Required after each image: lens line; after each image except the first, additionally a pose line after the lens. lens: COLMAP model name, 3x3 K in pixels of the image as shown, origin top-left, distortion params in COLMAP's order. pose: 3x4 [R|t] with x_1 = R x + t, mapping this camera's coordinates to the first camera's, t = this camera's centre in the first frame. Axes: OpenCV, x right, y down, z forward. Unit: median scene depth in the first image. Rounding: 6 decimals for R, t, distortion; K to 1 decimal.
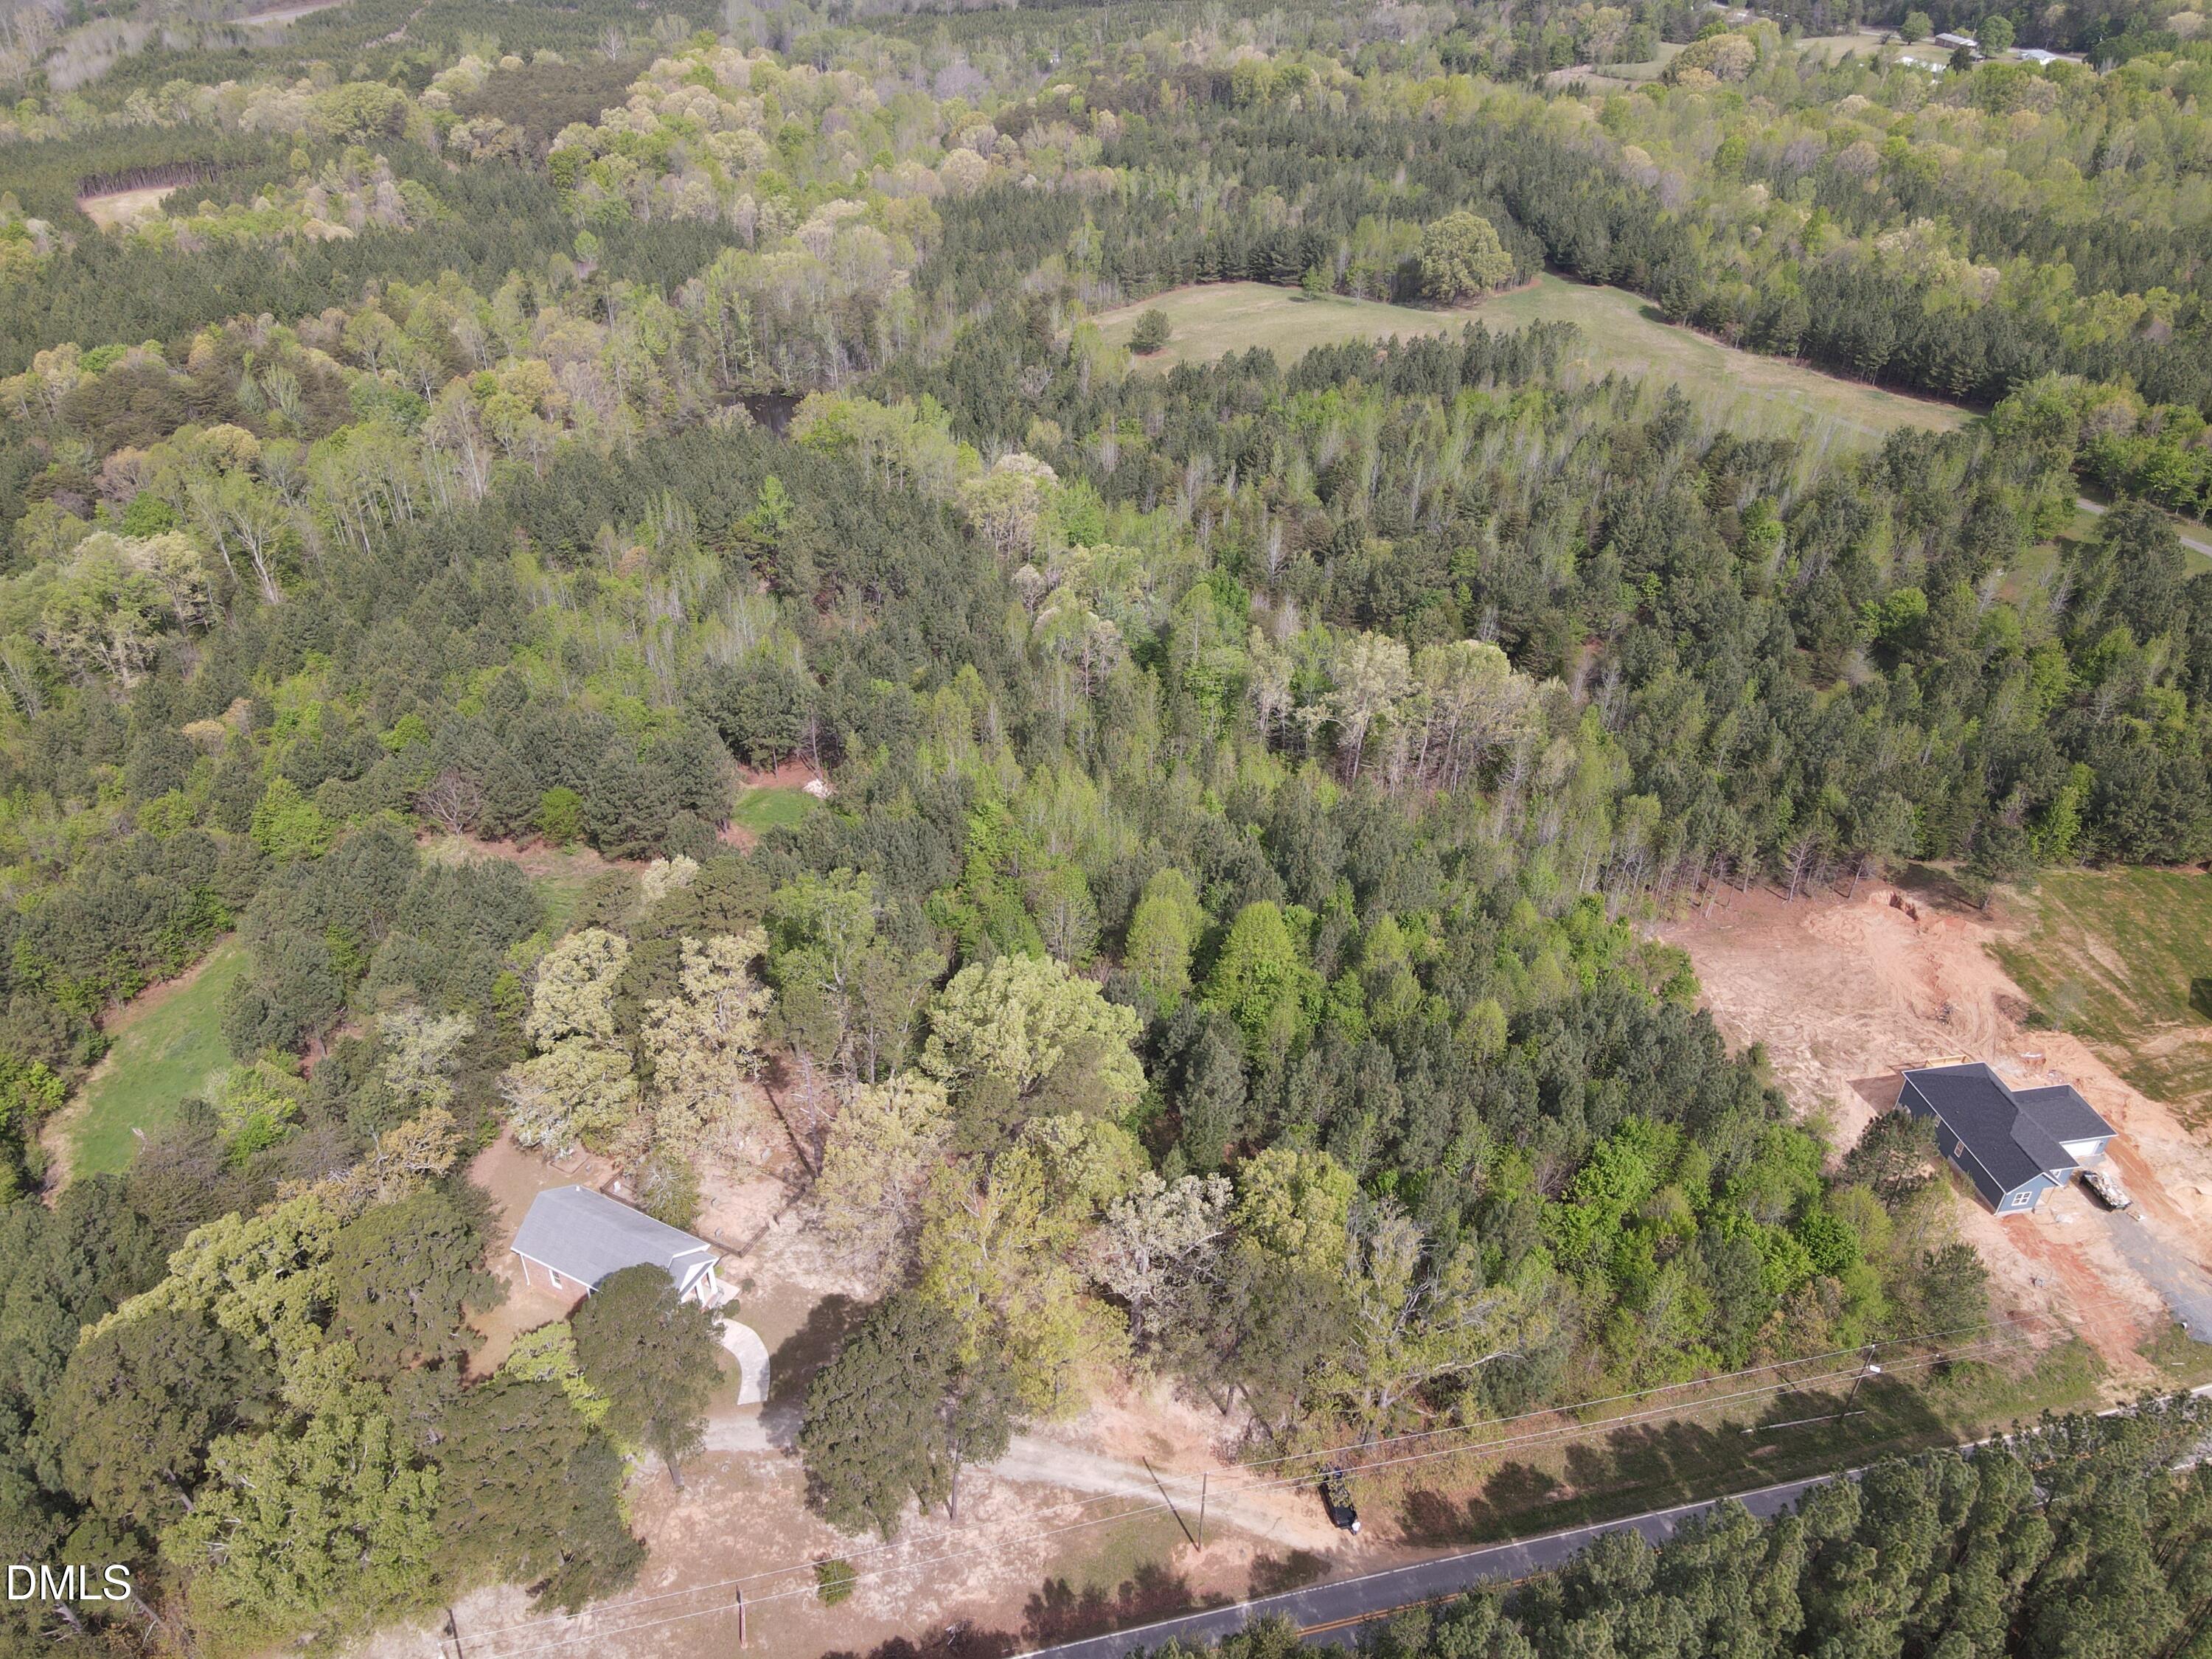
lens RADIAL K [[1607.8, 0, 1109.6], [0, 1607.8, 831.1], [0, 0, 1]] dist [0.011186, 0.006894]
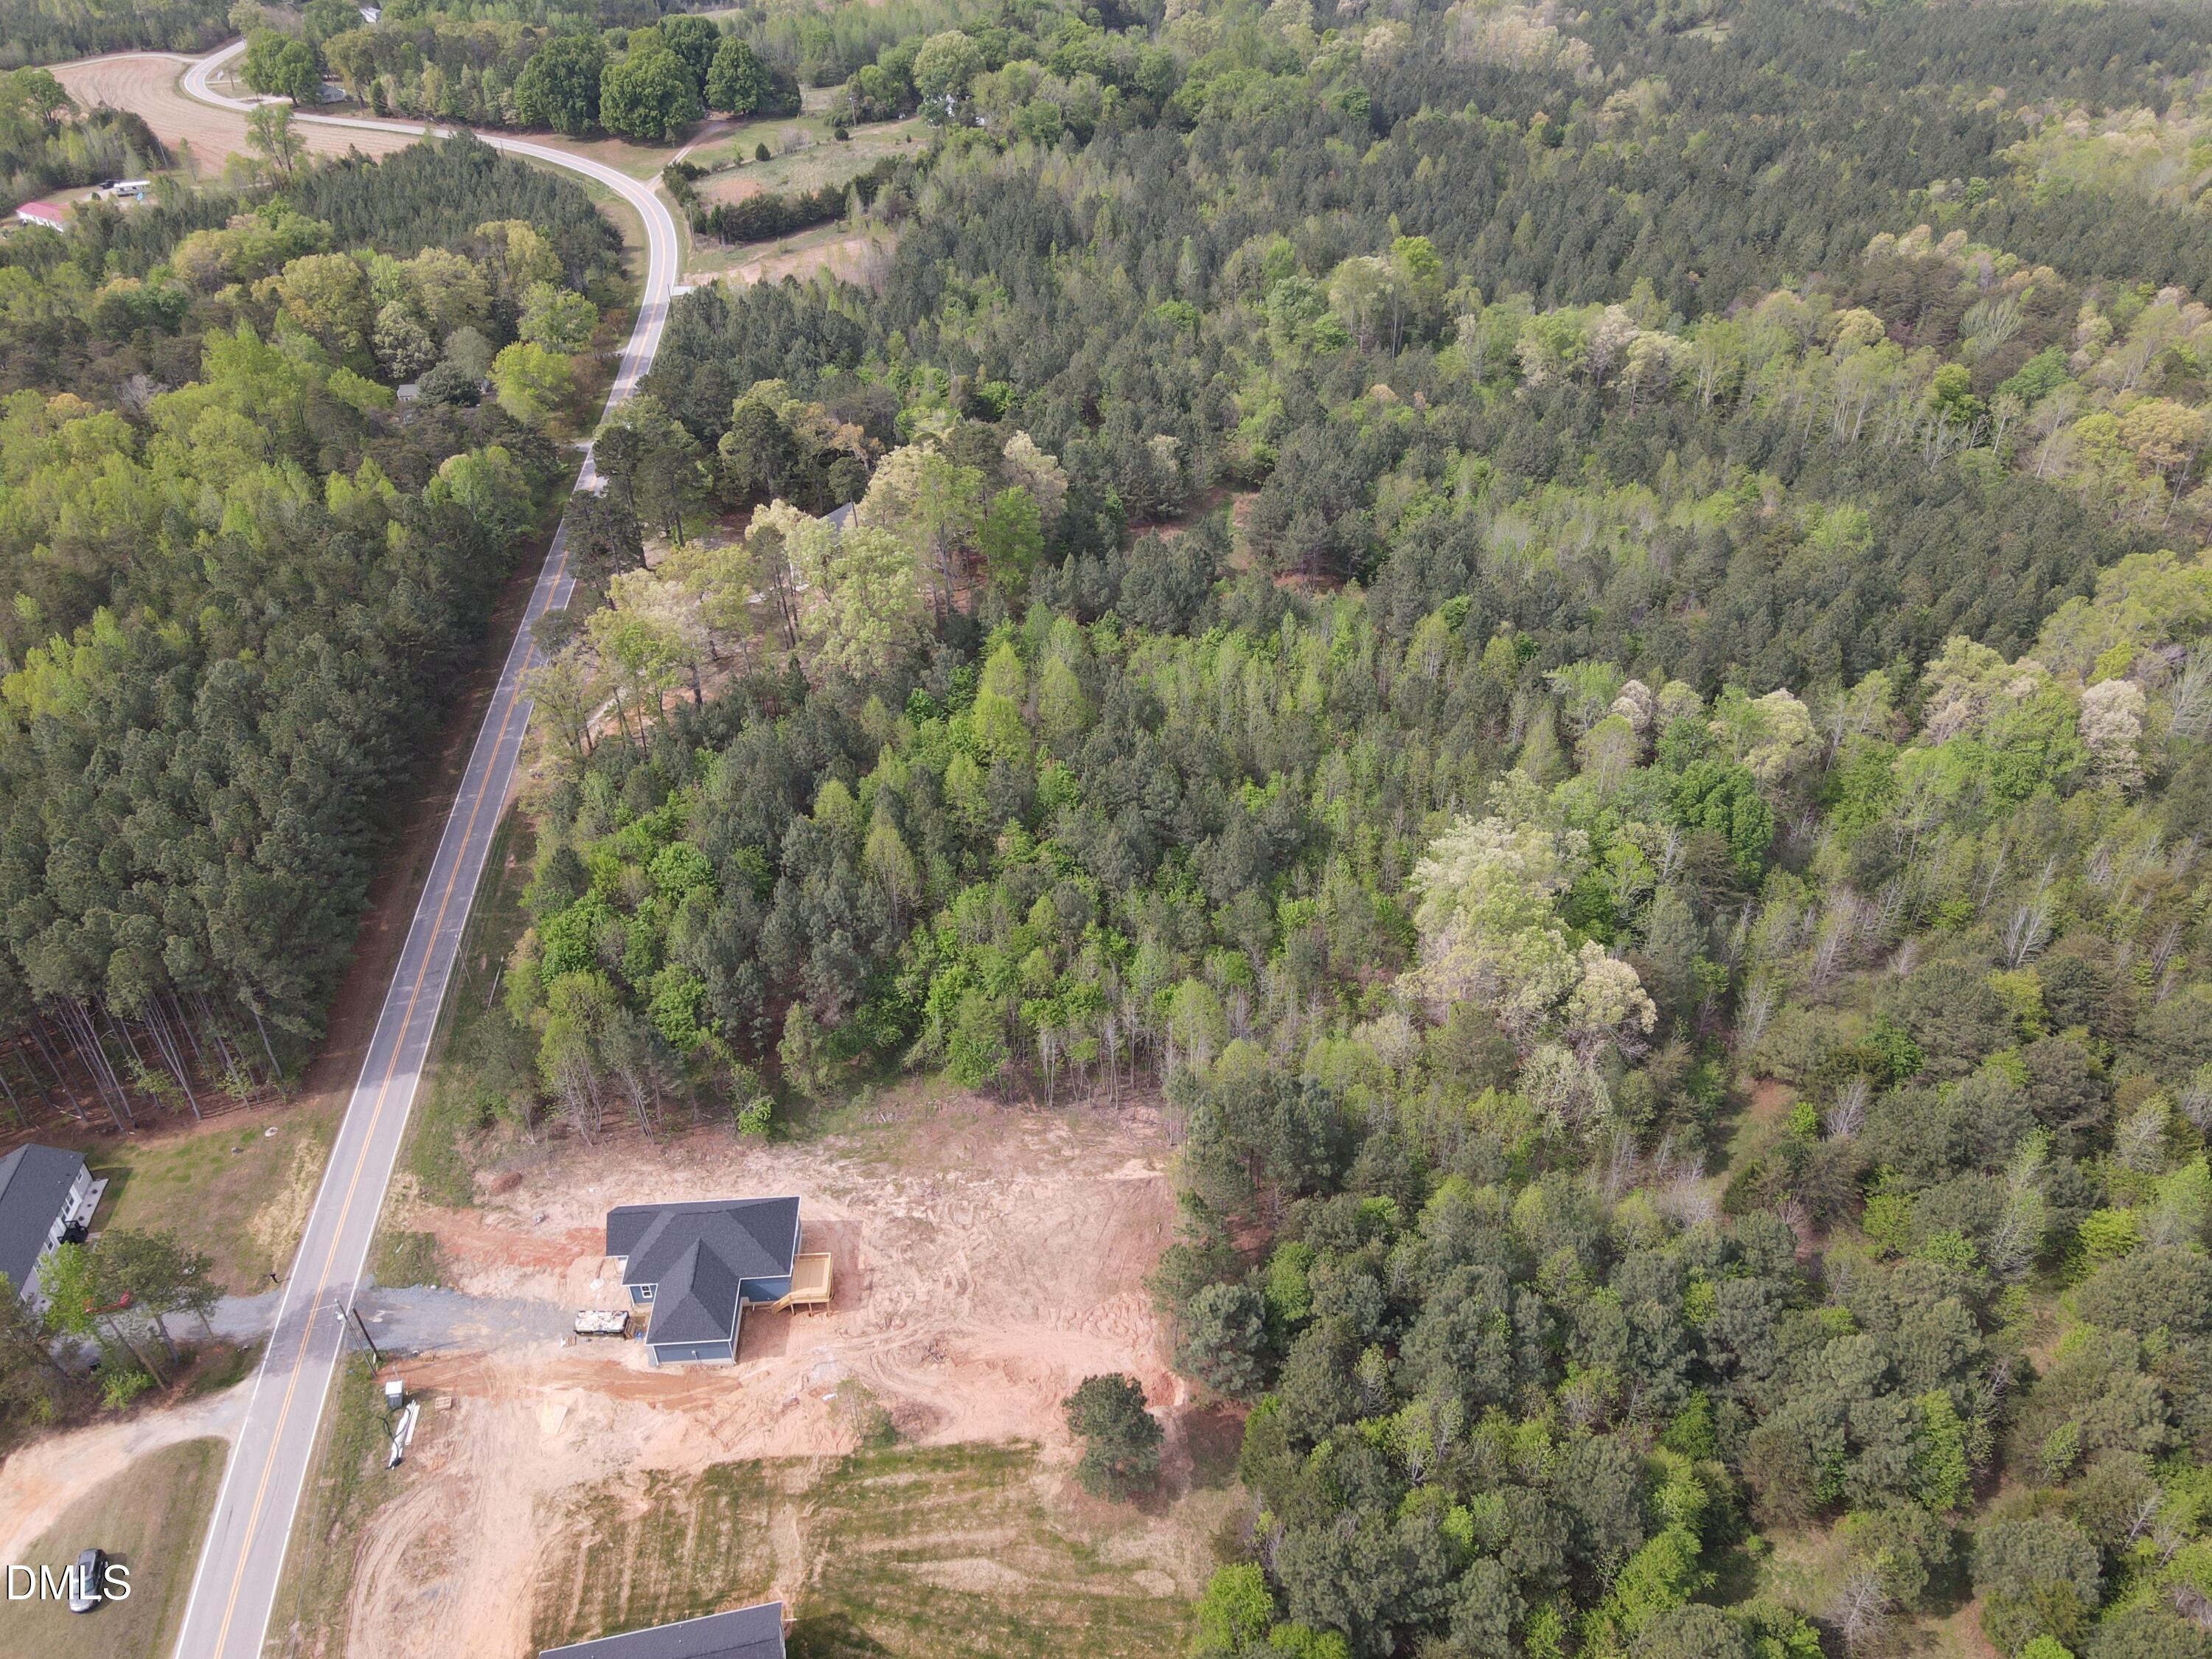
lens RADIAL K [[1607.8, 0, 1101.7], [0, 1607.8, 832.6], [0, 0, 1]] dist [0.011186, 0.006894]
pose [[-0.121194, 0.576119, -0.808331, 0.694815], [-0.556646, 0.634794, 0.535894, -0.358628], [0.821862, 0.514901, 0.243761, 0.520533]]
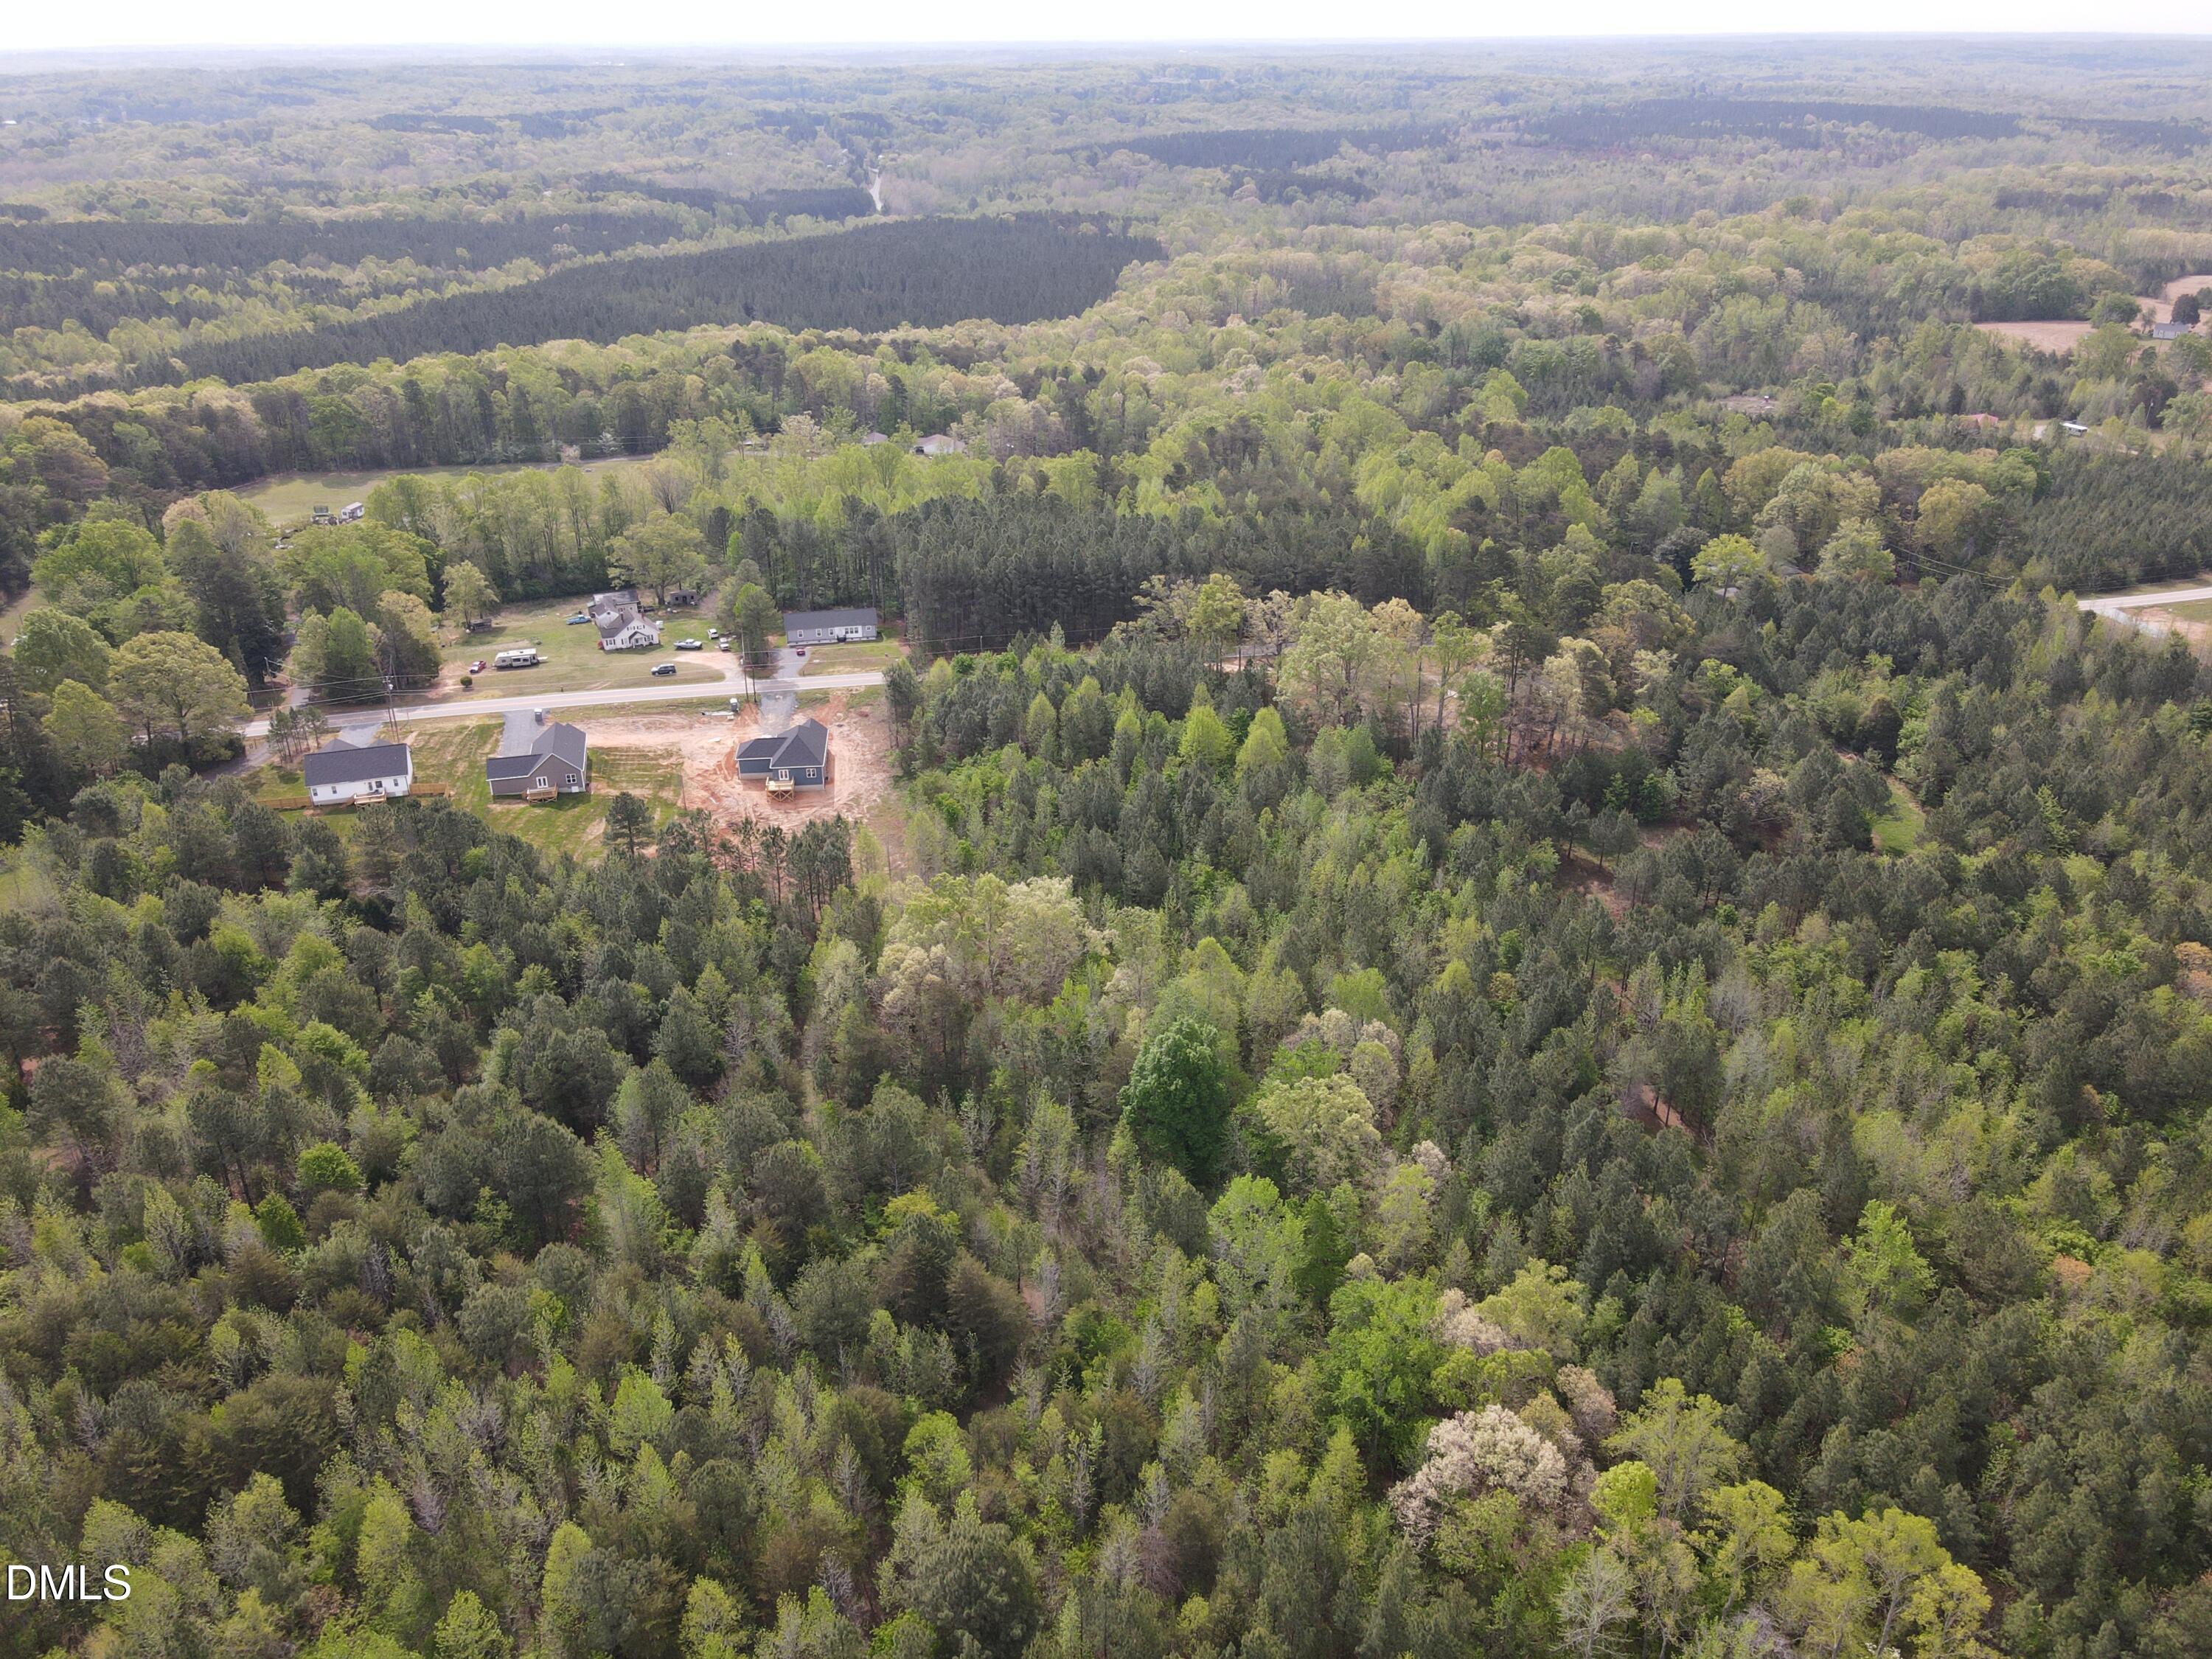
lens RADIAL K [[1607.8, 0, 1109.9], [0, 1607.8, 833.9], [0, 0, 1]] dist [0.011186, 0.006894]
pose [[-0.996793, -0.041466, 0.068440, 0.047022], [0.040158, 0.480563, 0.876040, -0.823758], [-0.069216, 0.875979, -0.477357, 1.183622]]
